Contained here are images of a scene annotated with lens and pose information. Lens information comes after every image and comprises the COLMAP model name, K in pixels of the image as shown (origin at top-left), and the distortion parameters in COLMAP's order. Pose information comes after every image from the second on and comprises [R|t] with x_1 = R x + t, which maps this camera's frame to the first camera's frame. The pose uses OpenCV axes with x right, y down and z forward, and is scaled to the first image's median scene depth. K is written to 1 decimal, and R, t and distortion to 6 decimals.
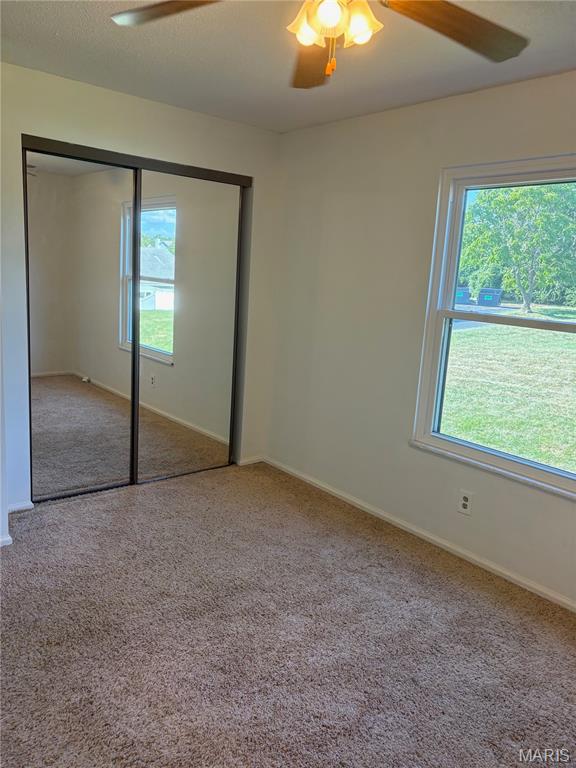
lens RADIAL K [[582.4, 0, 288.0], [0, 582.4, 384.0], [0, 0, 1]] dist [0.128104, 0.000793]
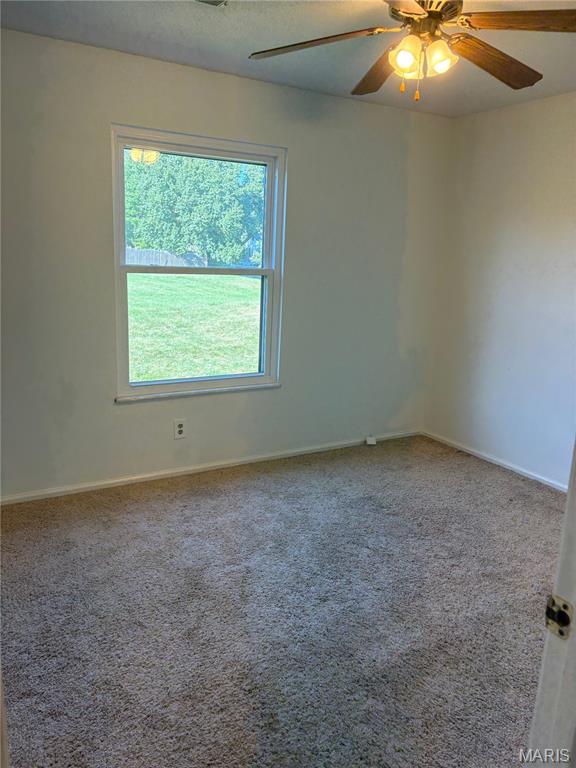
lens RADIAL K [[582.4, 0, 288.0], [0, 582.4, 384.0], [0, 0, 1]] dist [0.128104, 0.000793]
pose [[0.145935, -0.264596, 0.953253, -0.756090], [0.139351, 0.959460, 0.244986, -0.141210], [-0.979431, 0.097085, 0.176890, 0.576554]]
